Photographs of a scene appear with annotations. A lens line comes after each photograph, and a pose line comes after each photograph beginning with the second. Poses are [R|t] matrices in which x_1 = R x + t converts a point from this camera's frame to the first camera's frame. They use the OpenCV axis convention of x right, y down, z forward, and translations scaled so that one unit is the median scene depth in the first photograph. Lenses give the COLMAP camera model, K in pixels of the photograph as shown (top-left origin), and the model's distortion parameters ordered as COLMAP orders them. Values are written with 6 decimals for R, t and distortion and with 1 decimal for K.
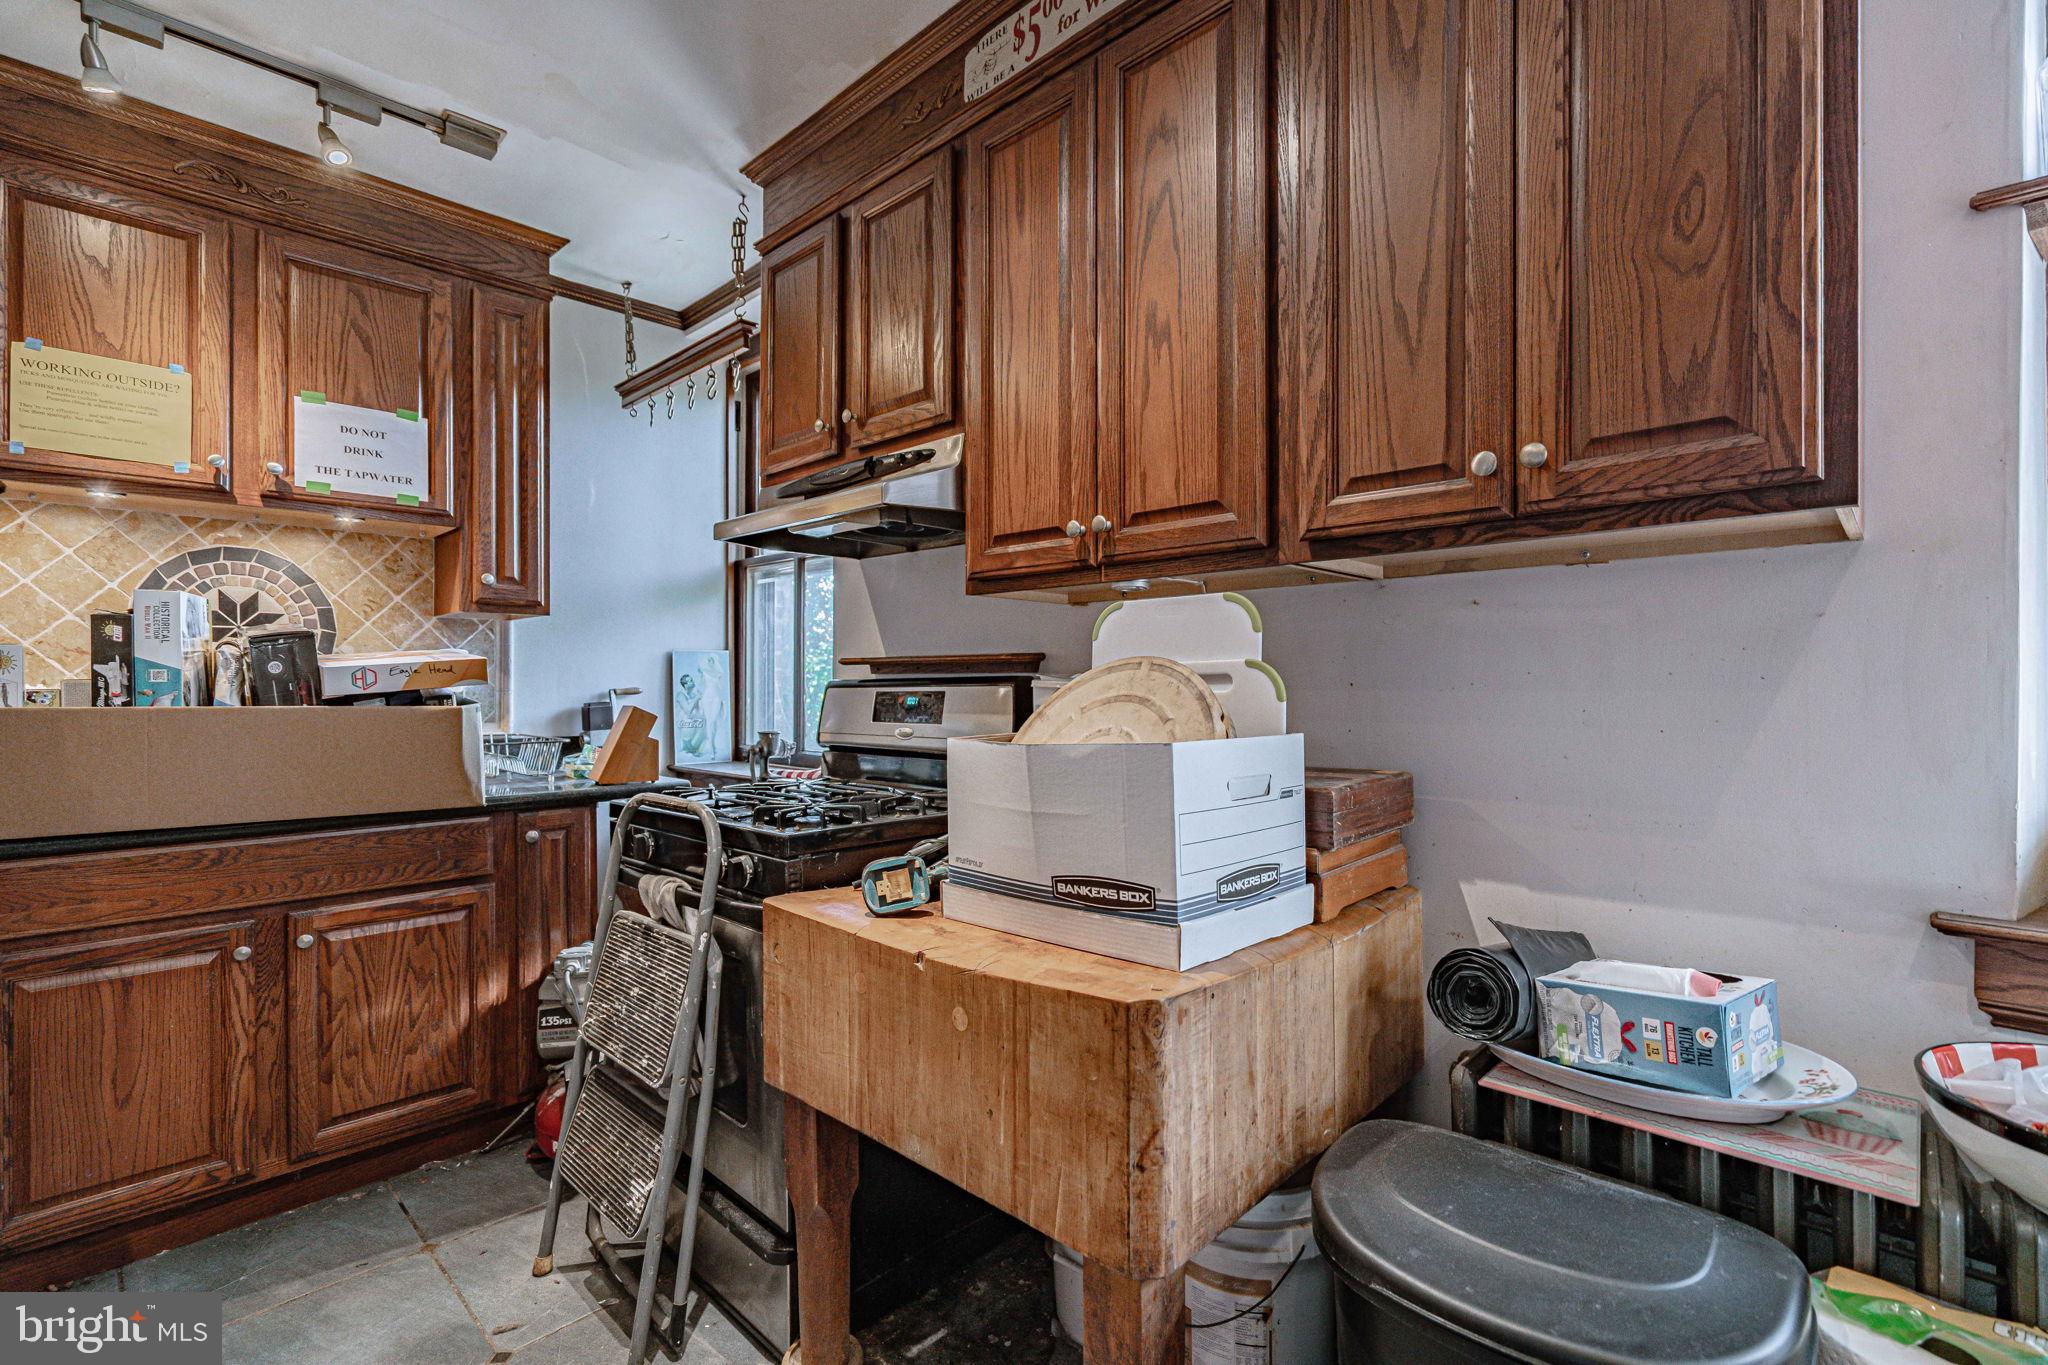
lens RADIAL K [[944.5, 0, 1017.0], [0, 944.5, 673.2], [0, 0, 1]] dist [0.009560, 0.002633]
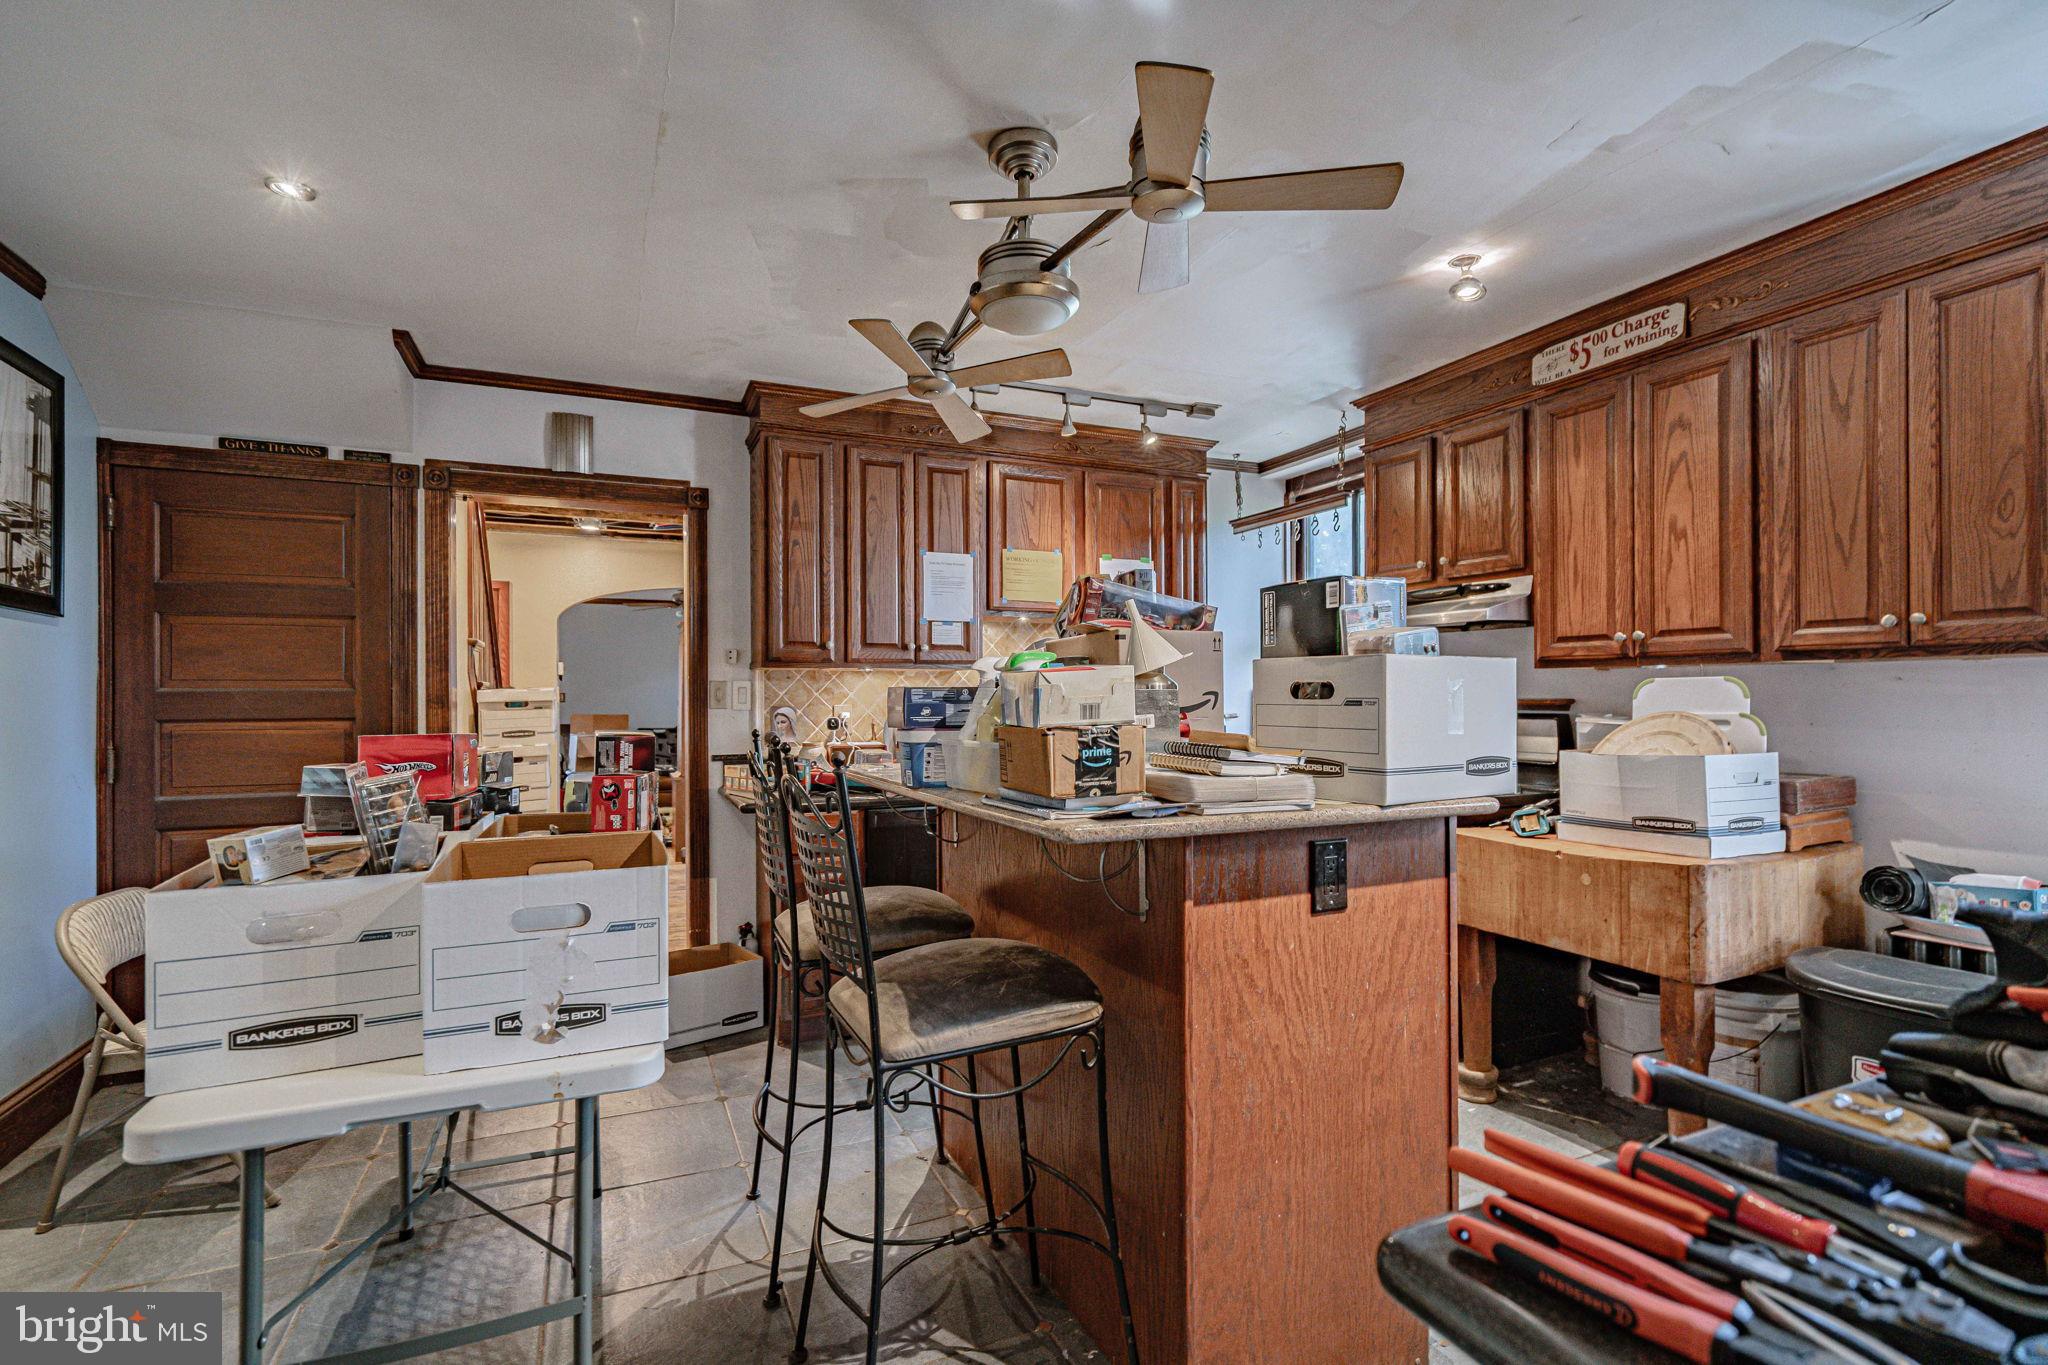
lens RADIAL K [[944.5, 0, 1019.7], [0, 944.5, 684.5], [0, 0, 1]] dist [0.009560, 0.002633]
pose [[0.932867, -0.004991, -0.360187, -0.429267], [0.004778, 0.999987, -0.001482, -0.077518], [0.360190, -0.000338, 0.932879, -1.332188]]
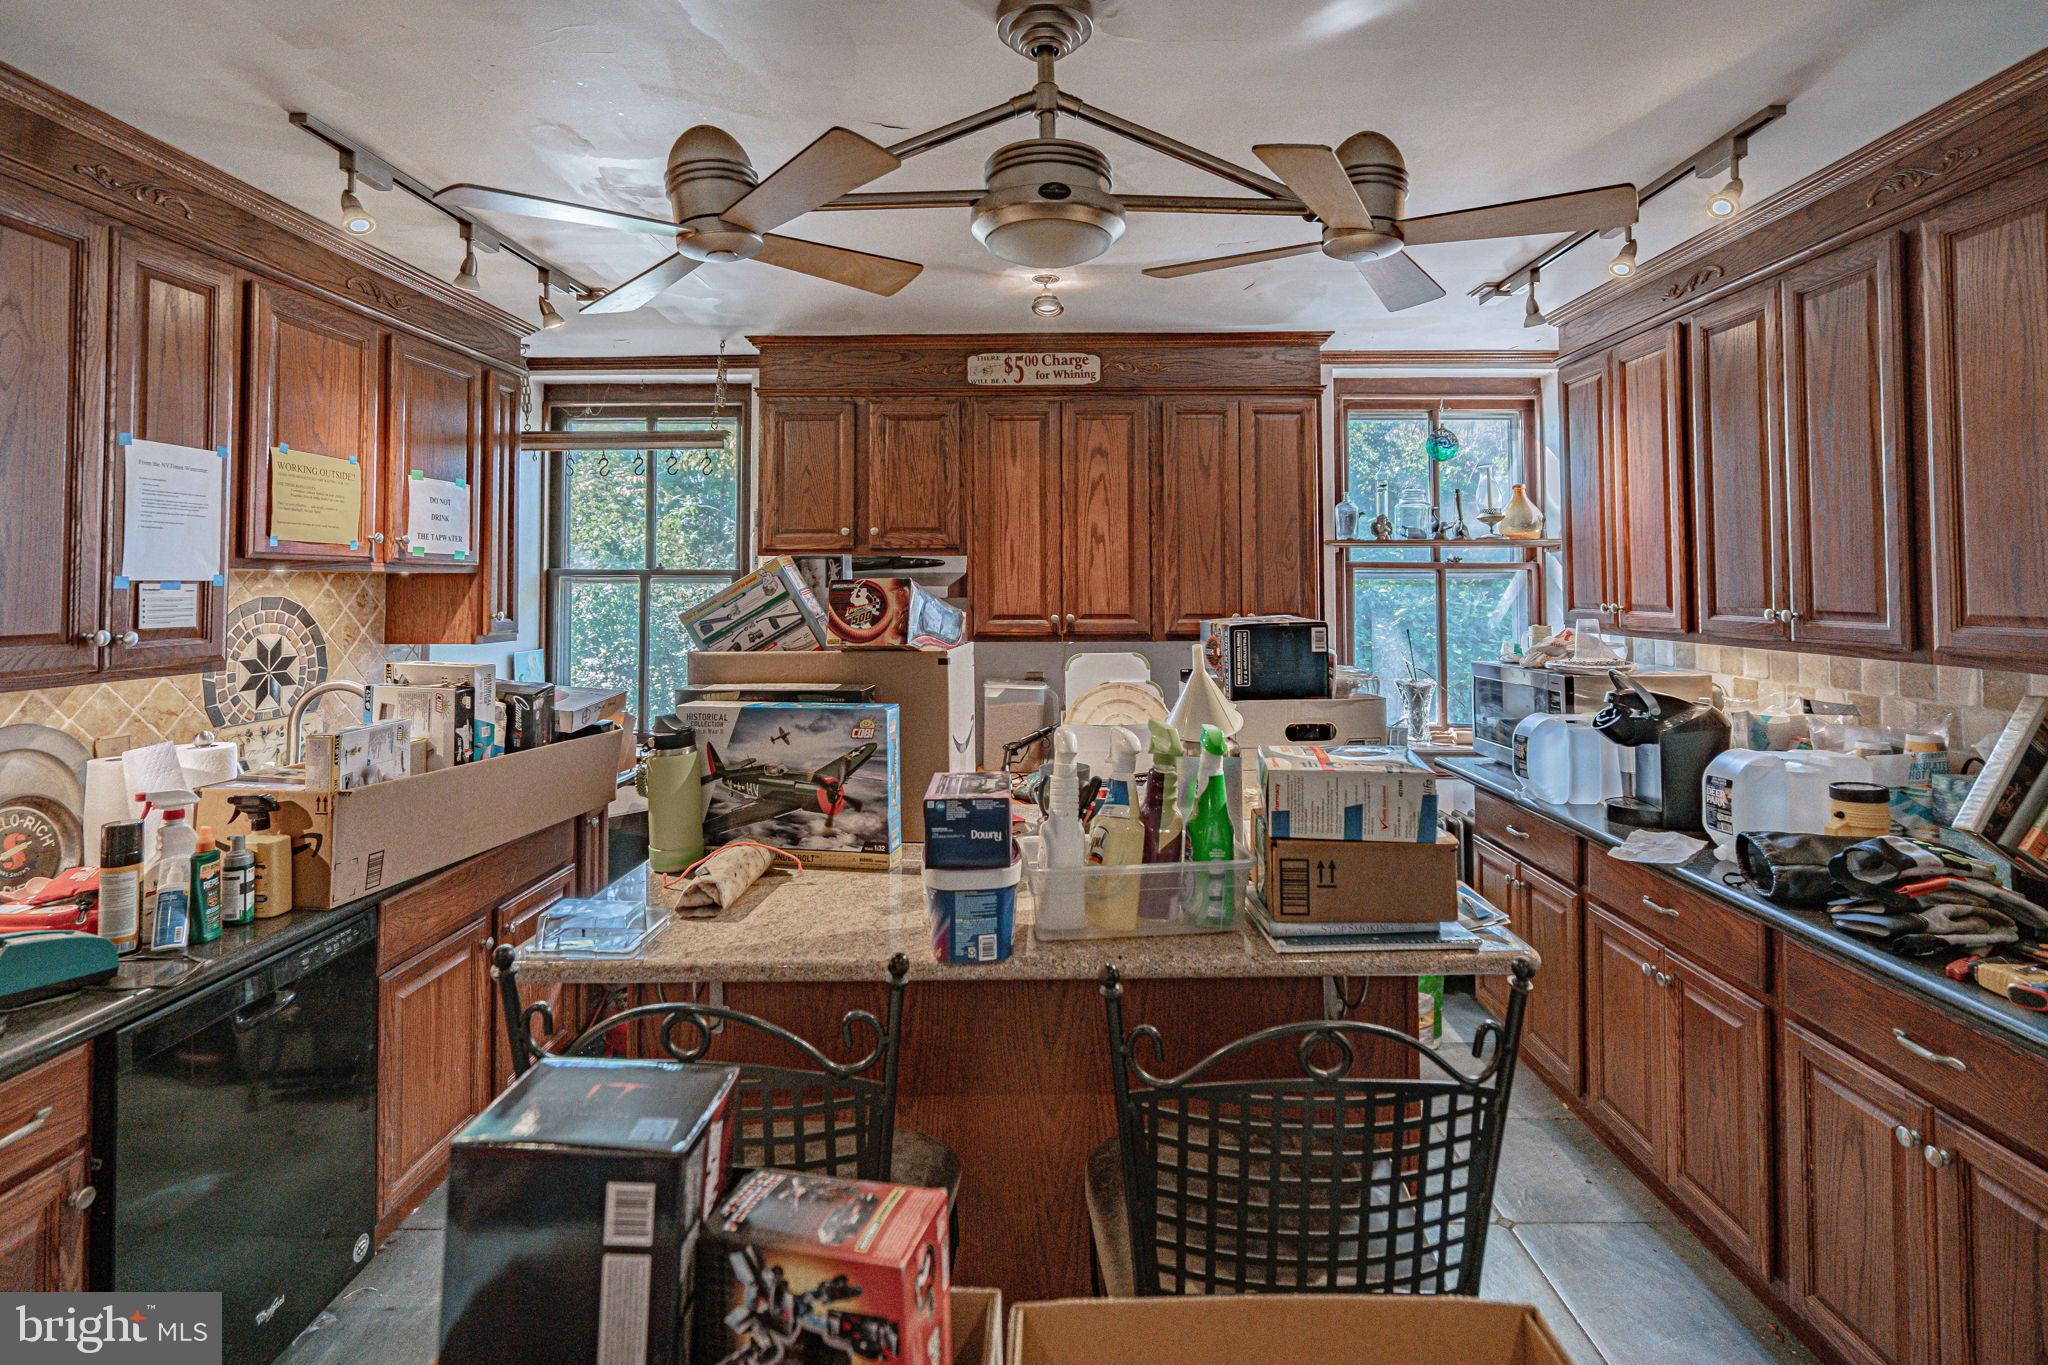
lens RADIAL K [[944.5, 0, 1033.9], [0, 944.5, 553.2], [0, 0, 1]] dist [0.009560, 0.002633]
pose [[0.723566, 0.021754, 0.689912, -1.753575], [-0.004045, 0.999620, -0.027277, -0.290172], [-0.690243, 0.016946, 0.723379, -0.631772]]
